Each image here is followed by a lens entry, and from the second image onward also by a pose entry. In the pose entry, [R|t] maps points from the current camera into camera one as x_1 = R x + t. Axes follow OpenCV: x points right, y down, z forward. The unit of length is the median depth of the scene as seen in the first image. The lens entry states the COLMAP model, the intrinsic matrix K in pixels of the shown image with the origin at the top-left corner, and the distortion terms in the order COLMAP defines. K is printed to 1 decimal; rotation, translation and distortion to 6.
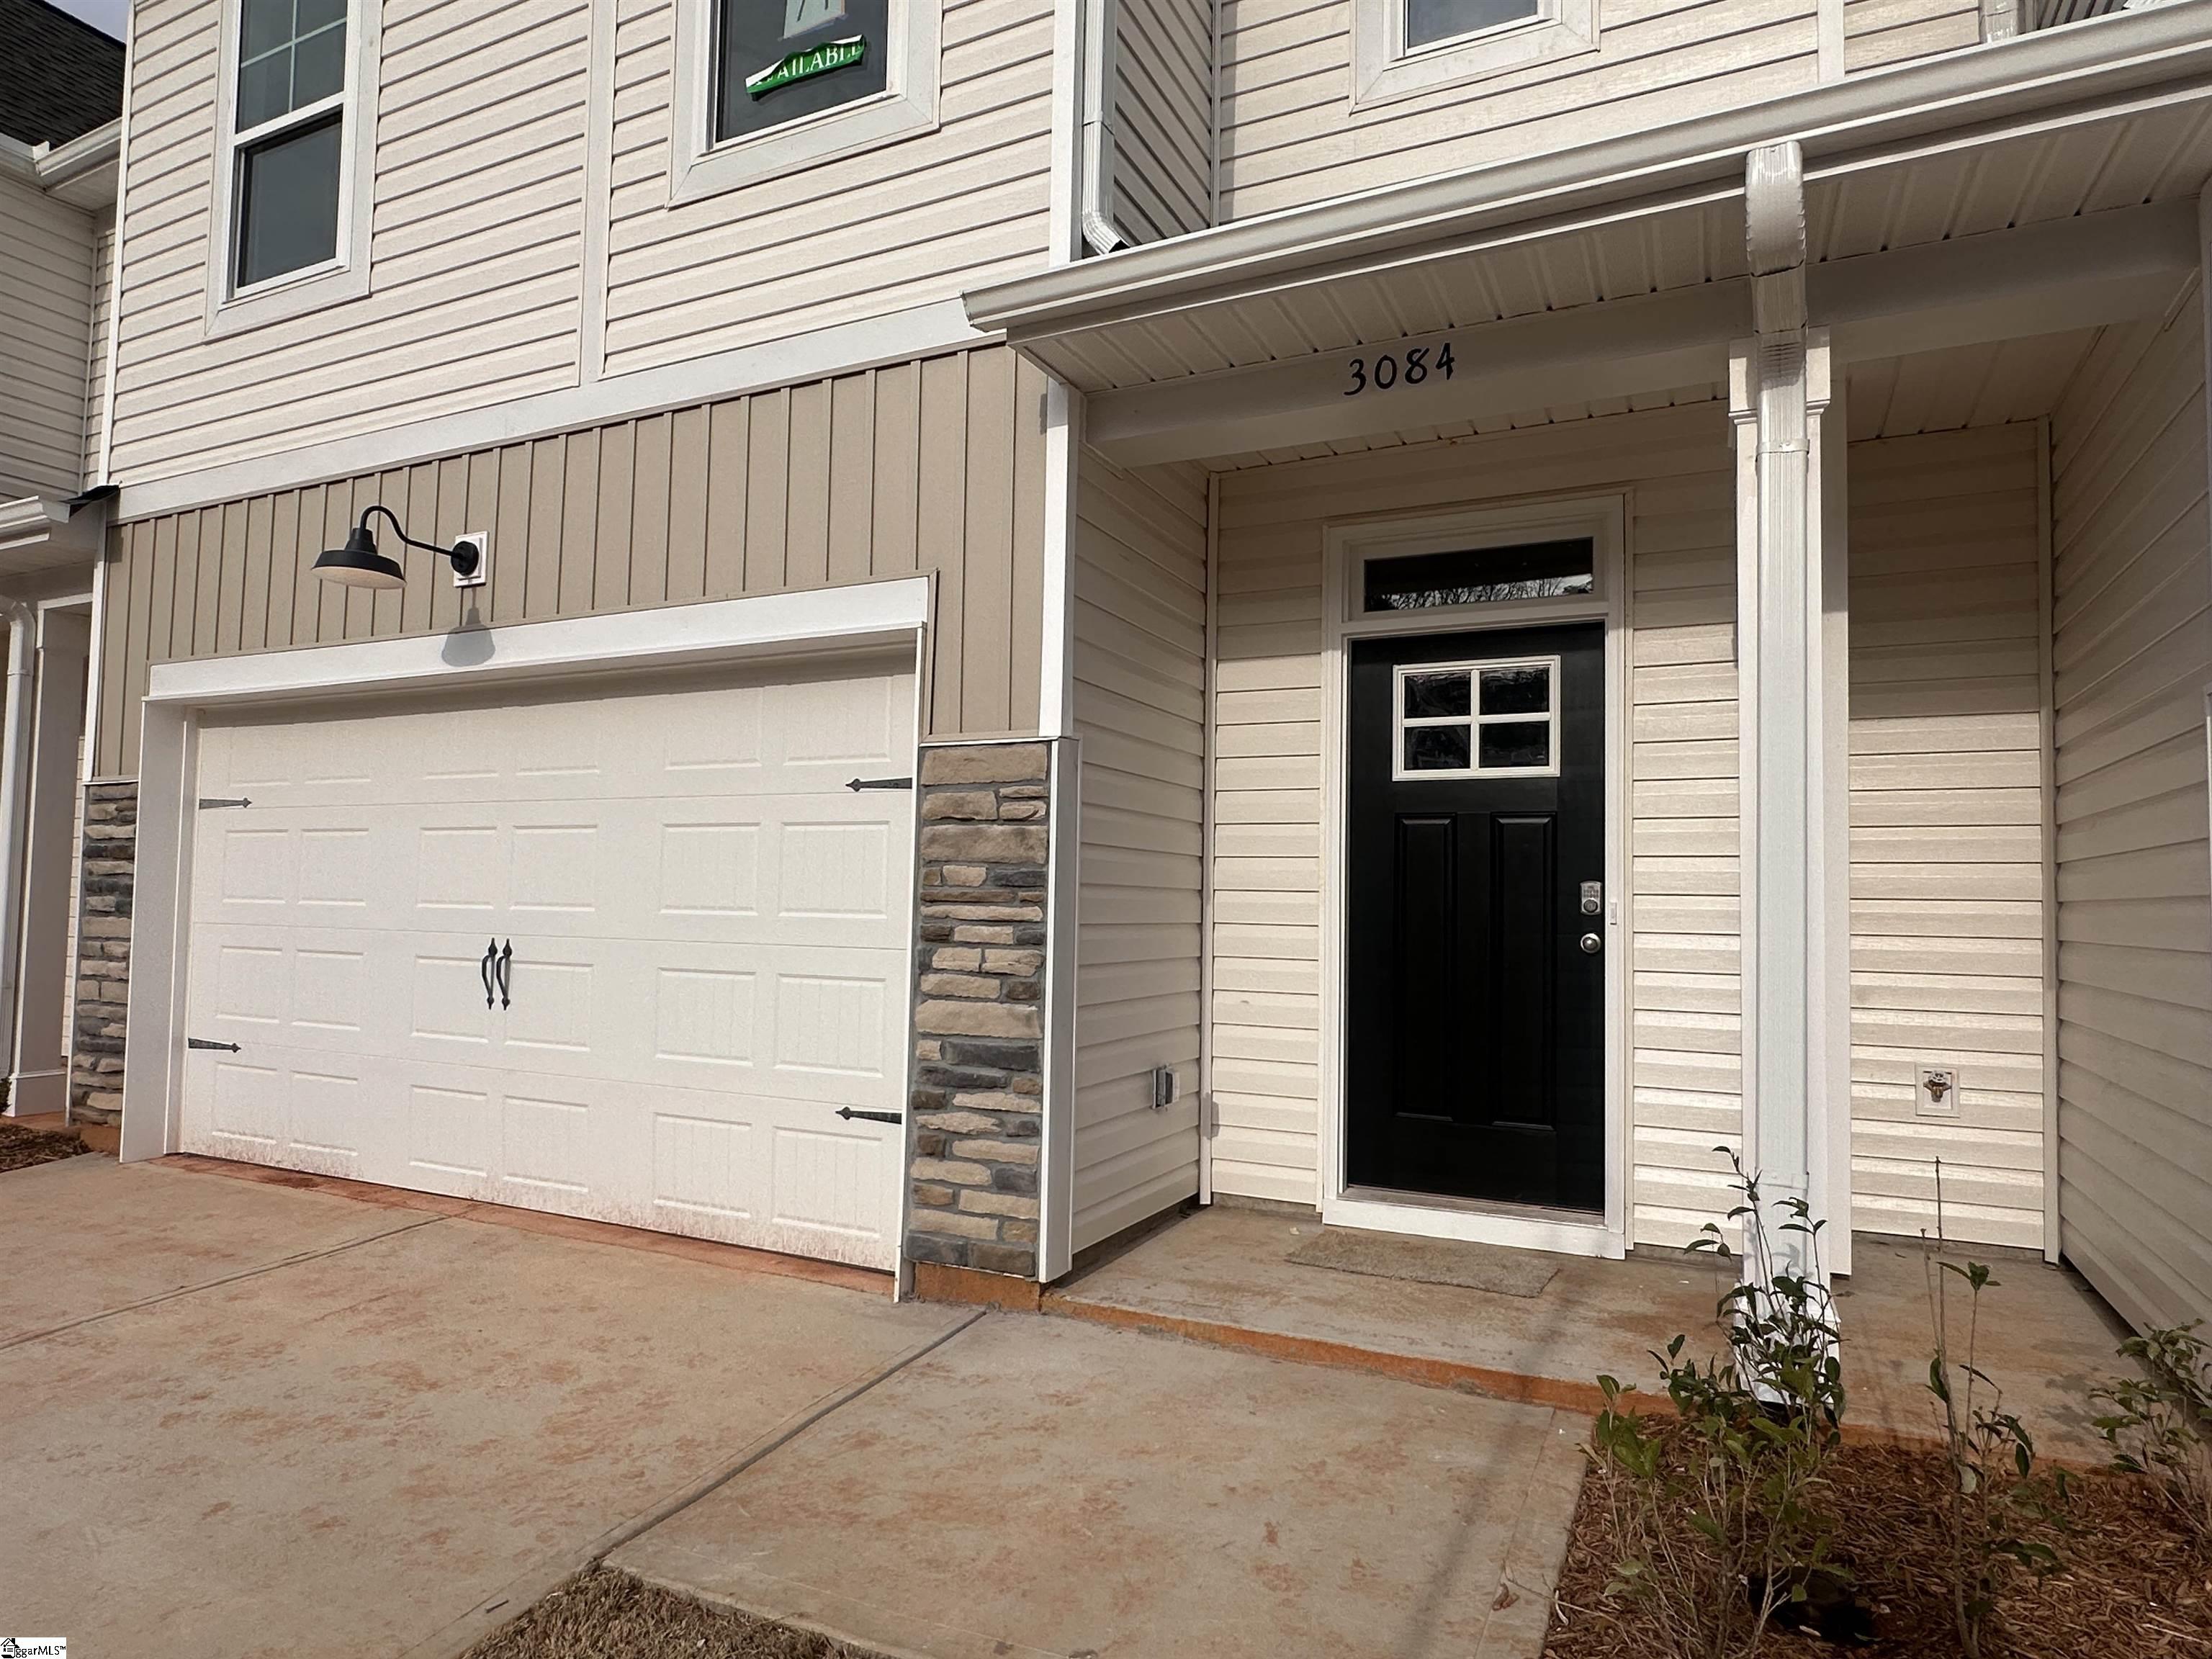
lens RADIAL K [[1296.1, 0, 1103.5], [0, 1296.1, 843.4], [0, 0, 1]] dist [-0.002575, 0.000430]
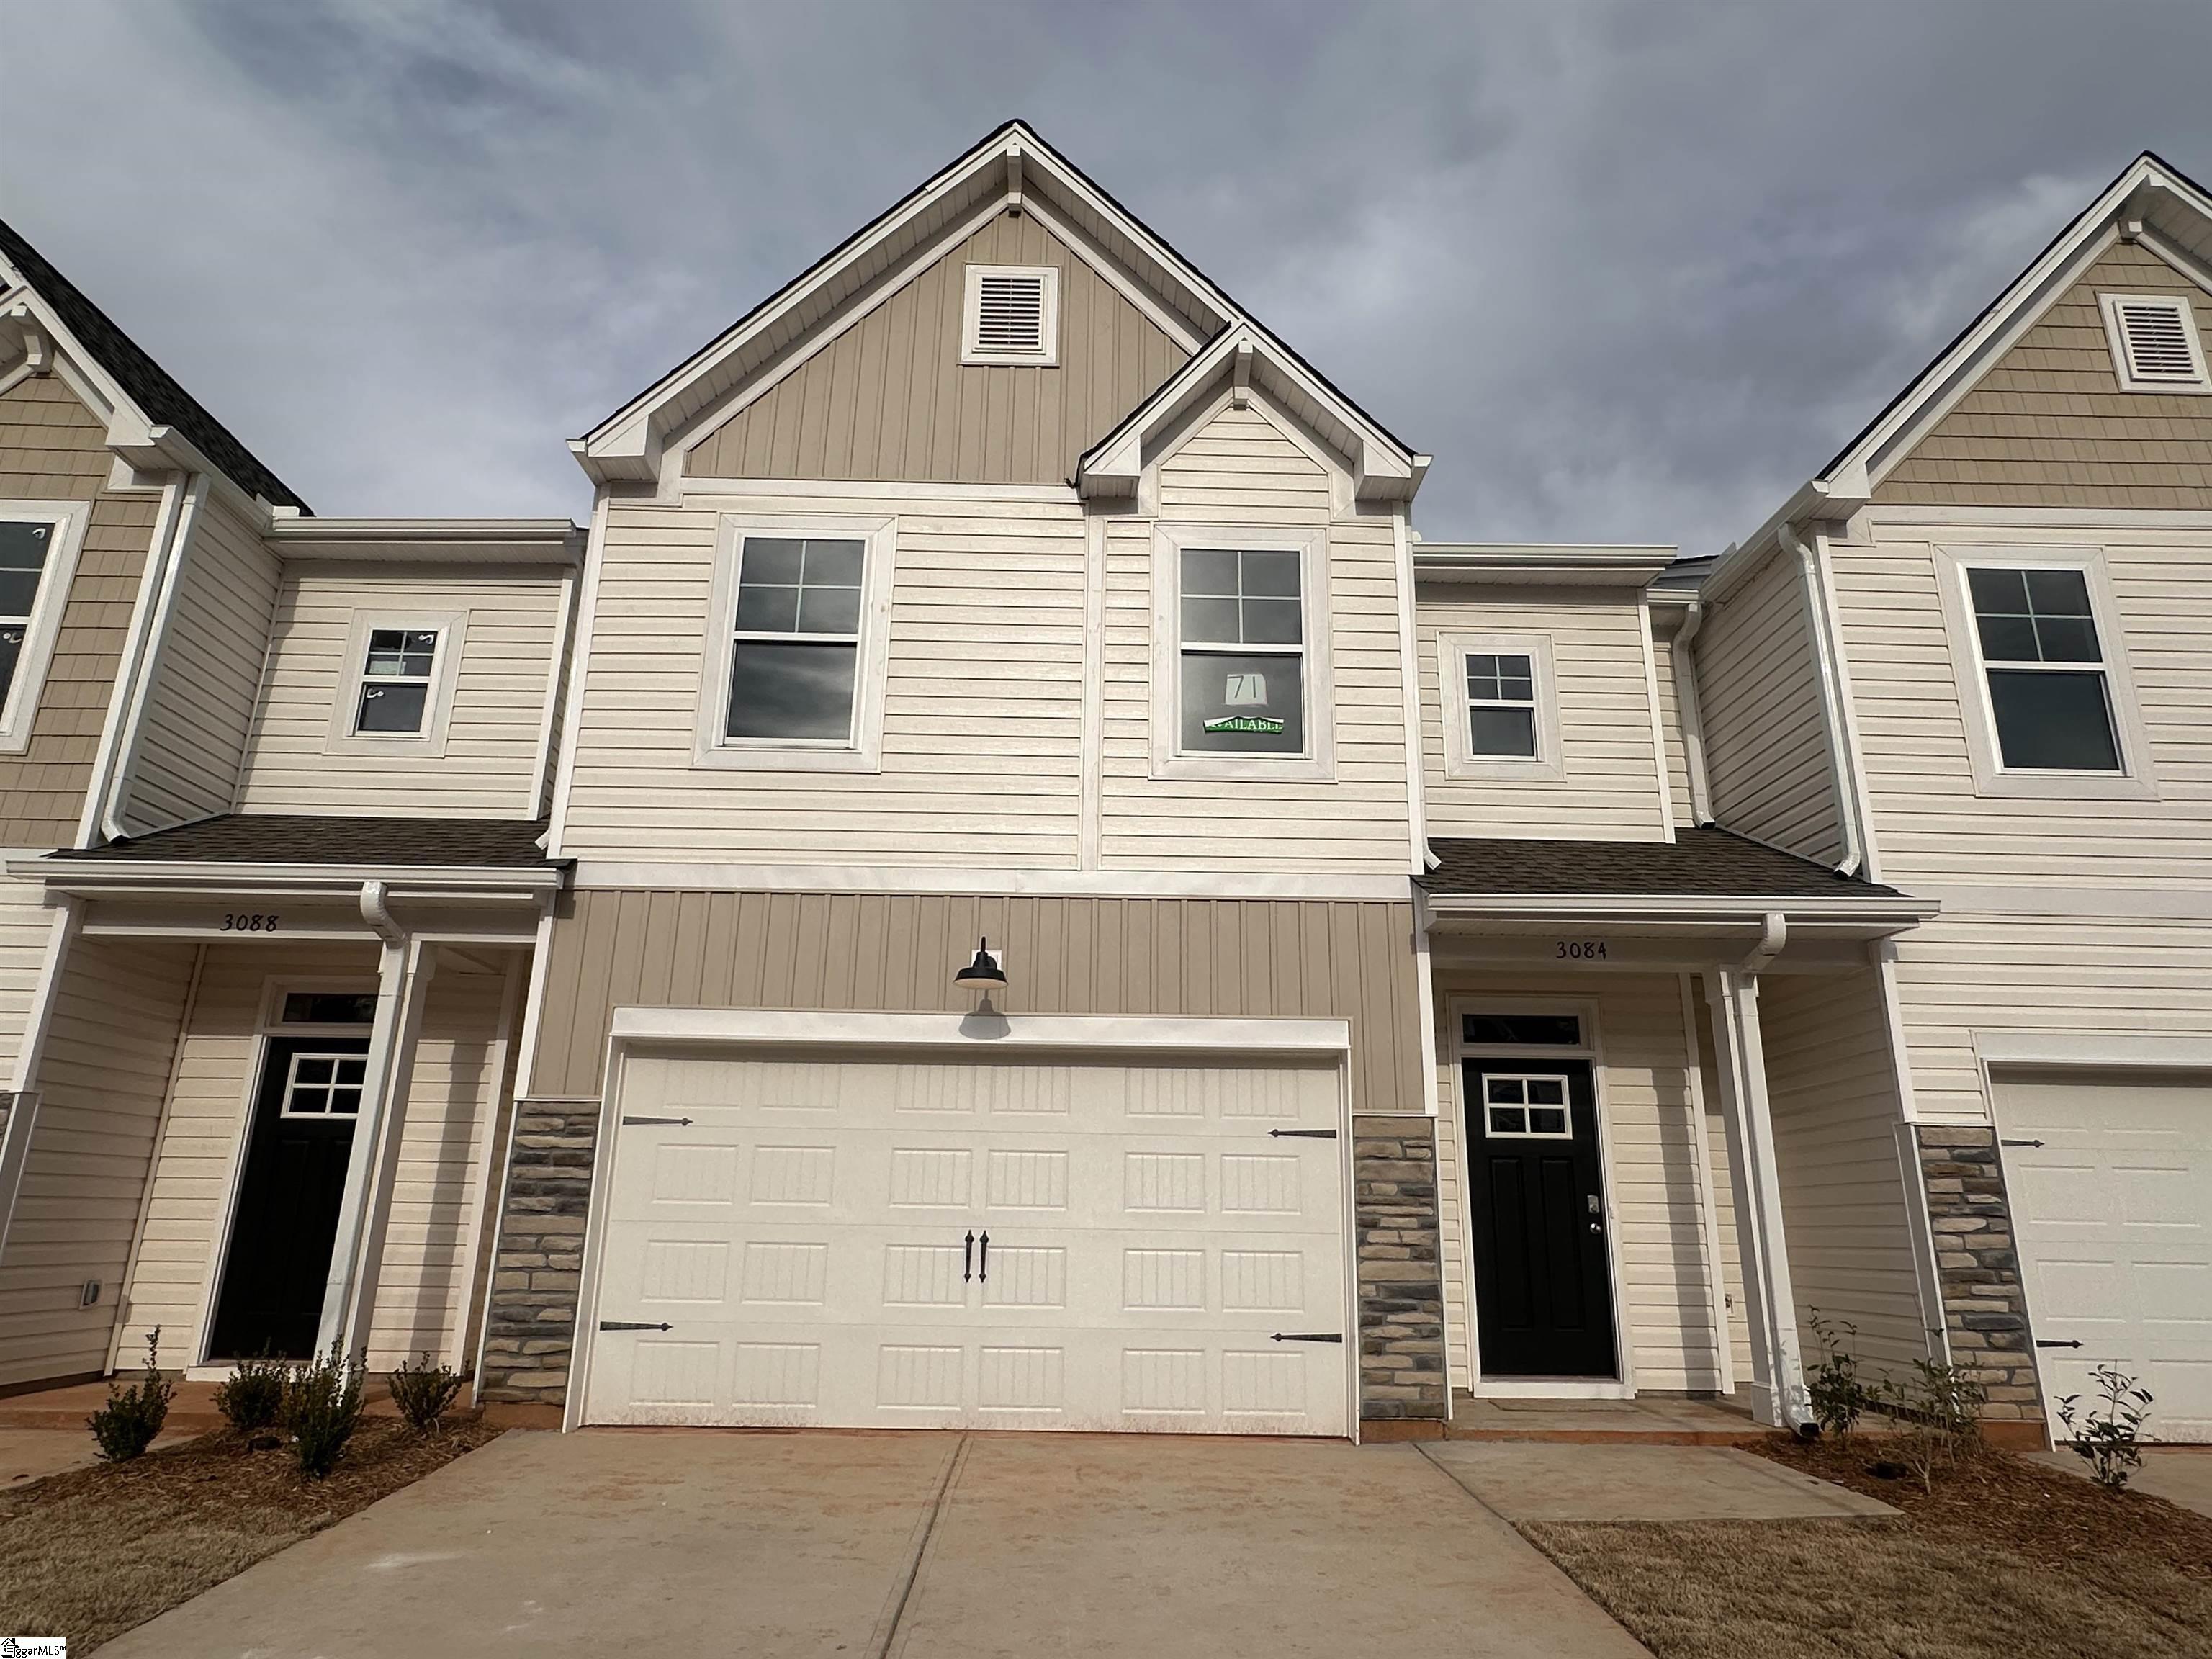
lens RADIAL K [[1296.1, 0, 1103.5], [0, 1296.1, 843.4], [0, 0, 1]] dist [-0.002575, 0.000430]
pose [[0.890621, 0.127839, 0.436408, -1.201690], [-0.022411, 0.970845, -0.238658, -0.003387], [-0.454194, 0.202773, 0.867520, -0.458112]]
